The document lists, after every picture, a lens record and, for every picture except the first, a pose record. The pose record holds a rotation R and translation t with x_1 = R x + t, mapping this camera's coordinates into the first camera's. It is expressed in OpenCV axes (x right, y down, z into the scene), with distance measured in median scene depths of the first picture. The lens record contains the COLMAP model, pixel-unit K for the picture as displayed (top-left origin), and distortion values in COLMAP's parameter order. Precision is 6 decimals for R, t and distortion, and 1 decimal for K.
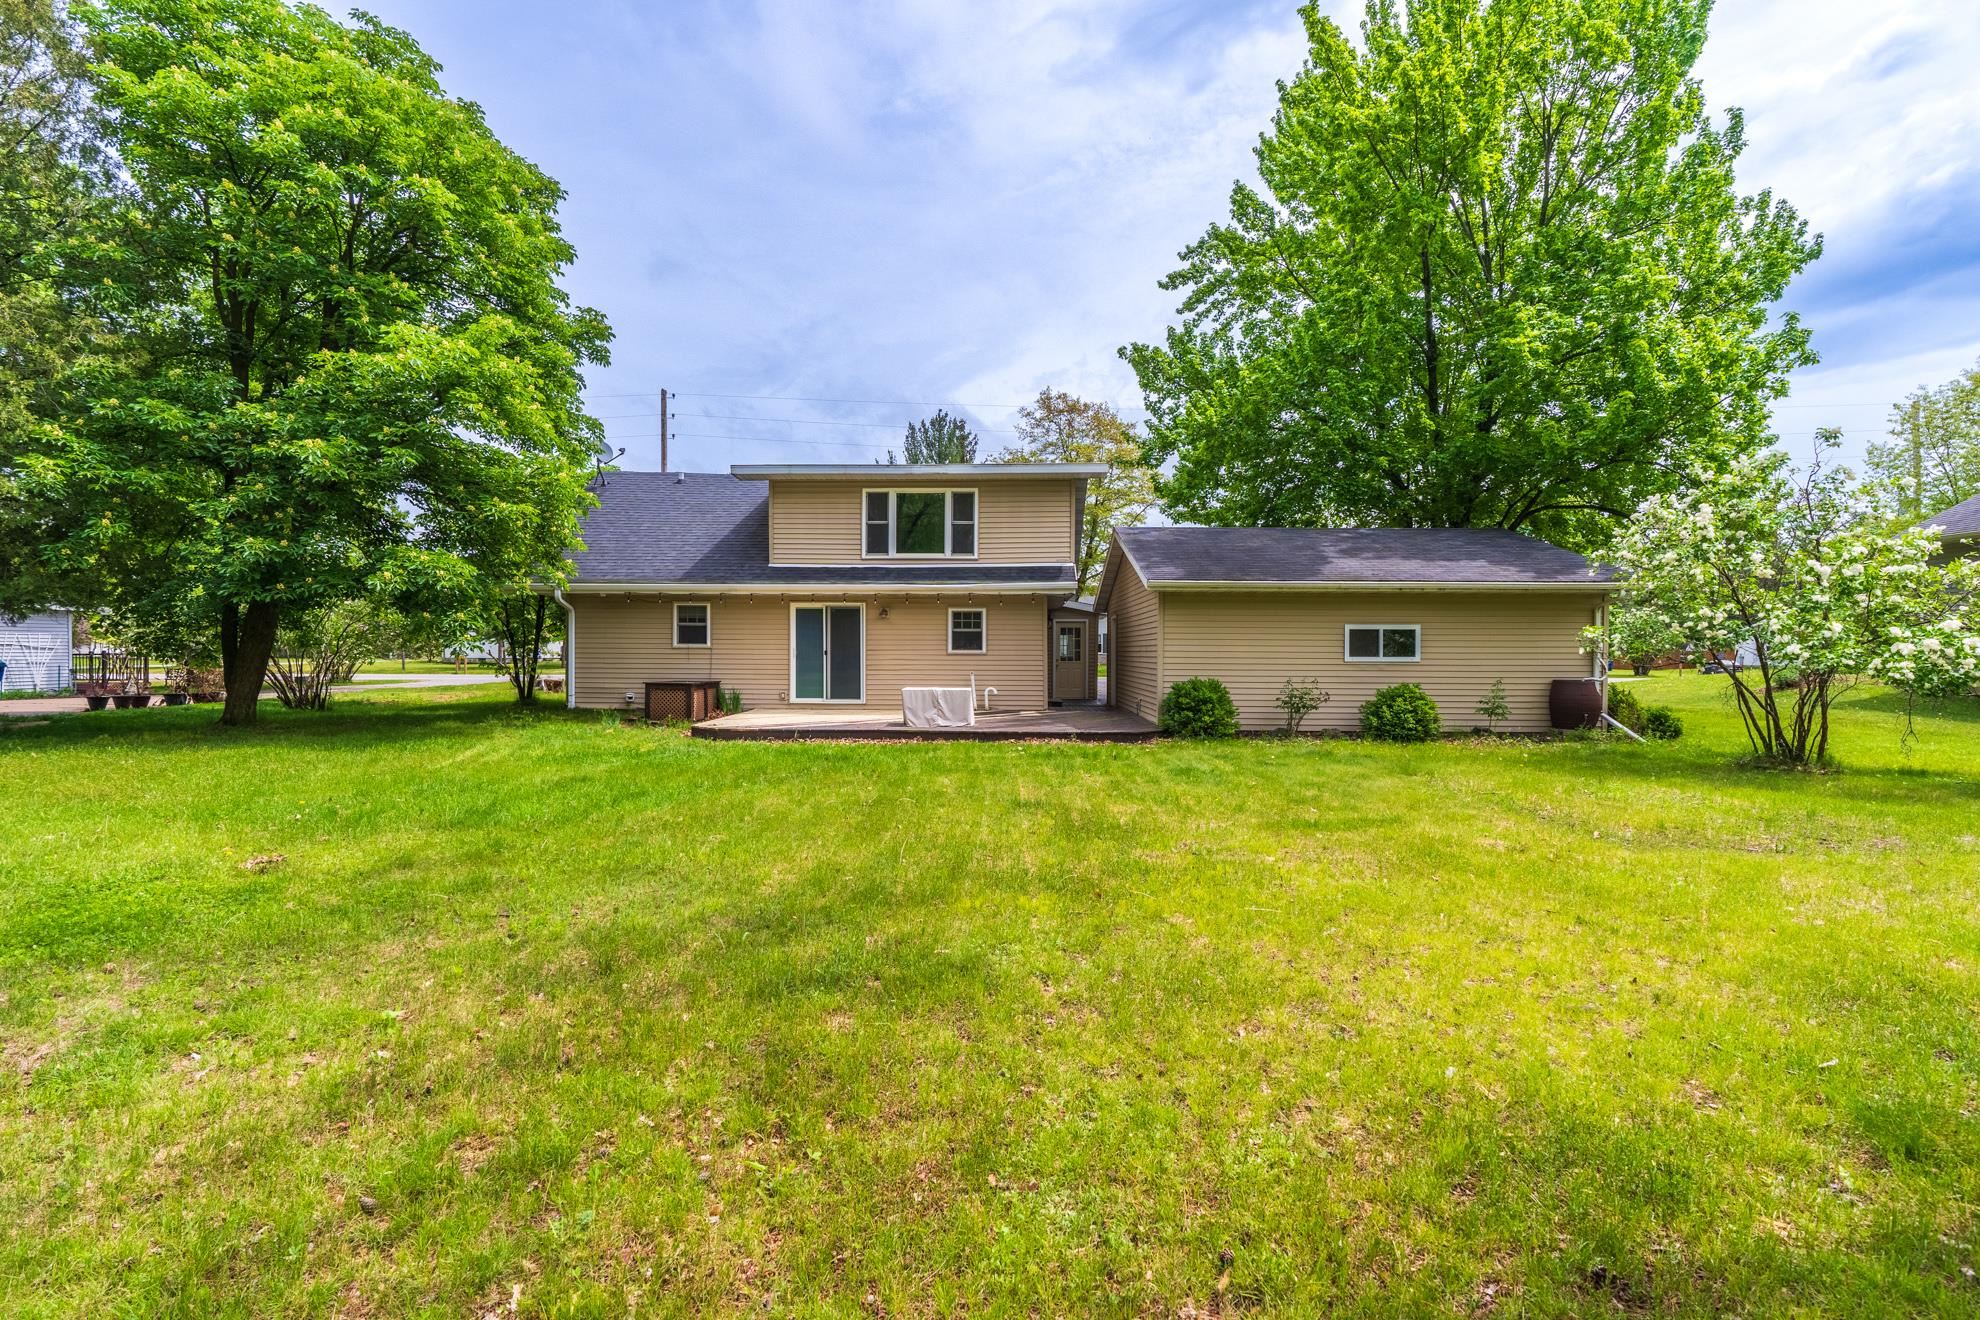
lens RADIAL K [[873.6, 0, 990.0], [0, 873.6, 660.0], [0, 0, 1]] dist [-0.001881, -0.000022]
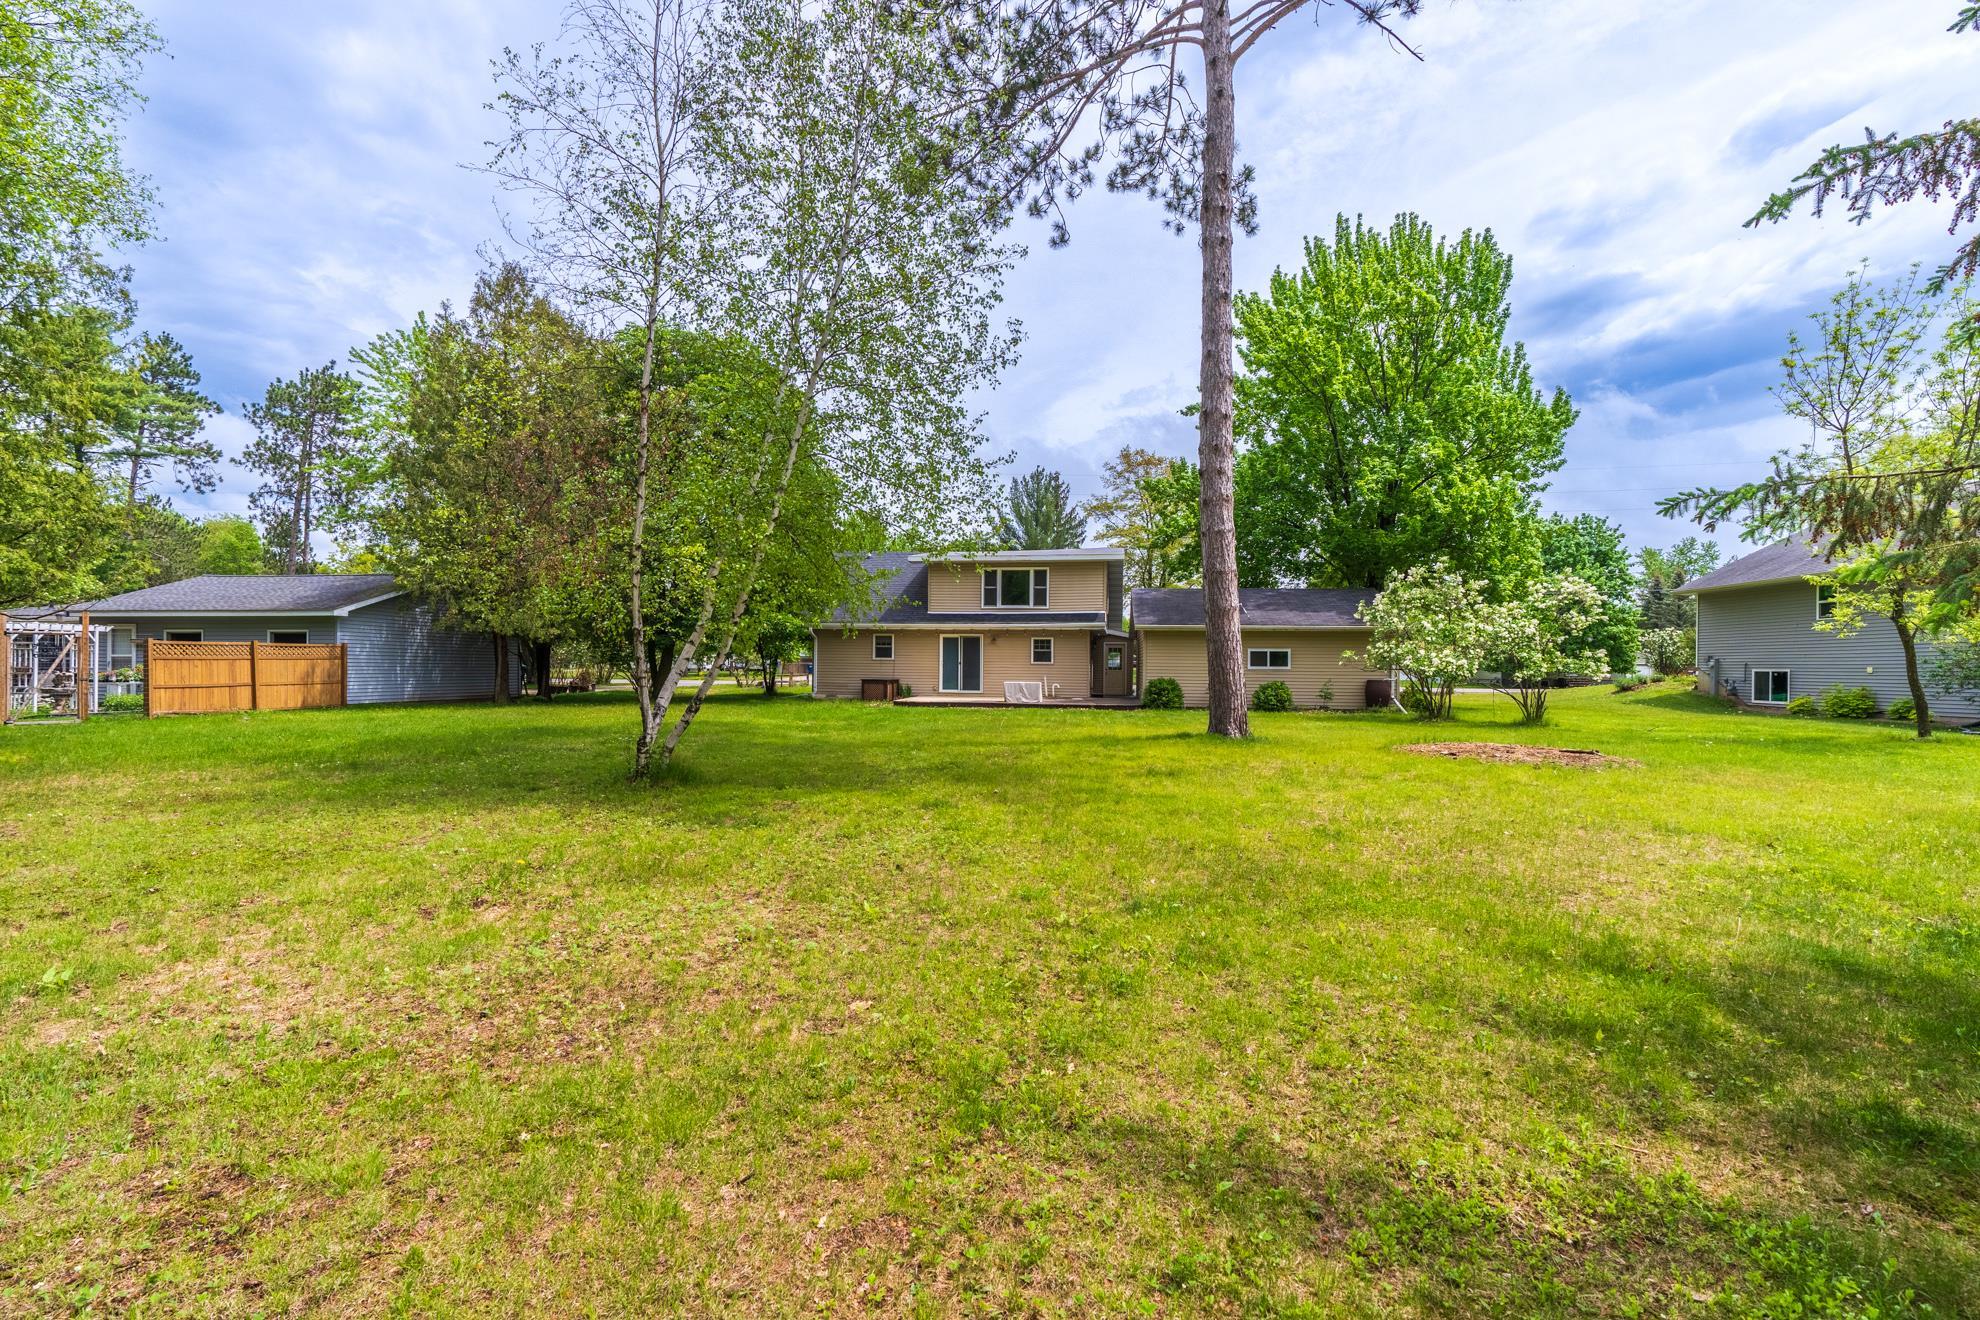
lens RADIAL K [[898.5, 0, 990.0], [0, 898.5, 660.0], [0, 0, 1]] dist [0.002446, 0.000208]
pose [[0.992782, 0.003646, -0.119880, 0.082513], [-0.005523, 0.999867, -0.015325, 0.012015], [0.119808, 0.015876, 0.992670, -0.750723]]
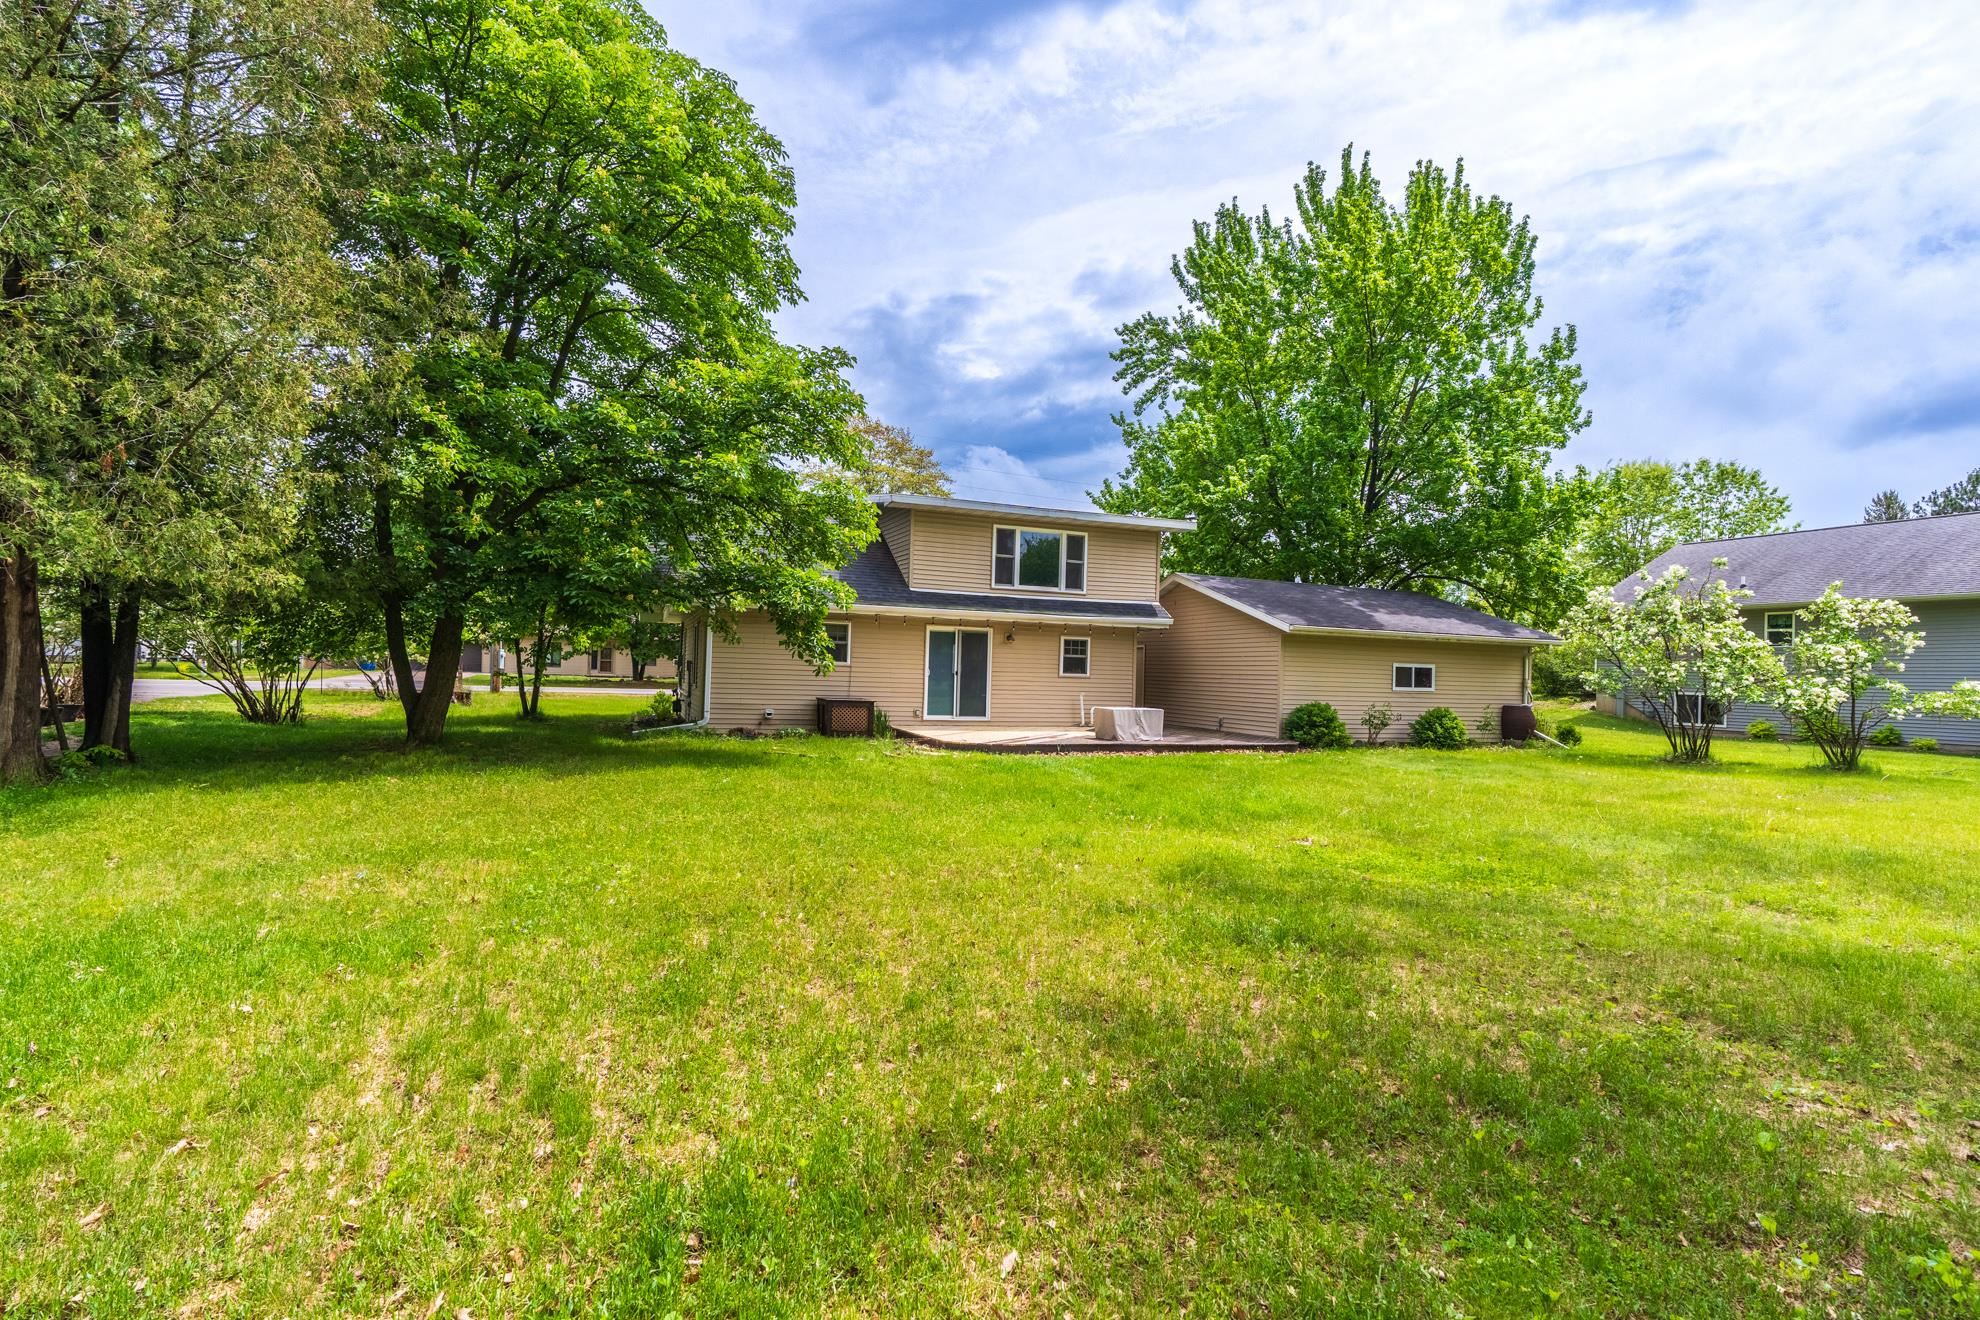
lens RADIAL K [[898.5, 0, 990.0], [0, 898.5, 660.0], [0, 0, 1]] dist [0.002446, 0.000208]
pose [[0.923288, 0.026101, 0.383222, -0.578226], [-0.021632, 0.999639, -0.015965, -0.008077], [-0.383500, 0.006451, 0.923518, -0.038189]]
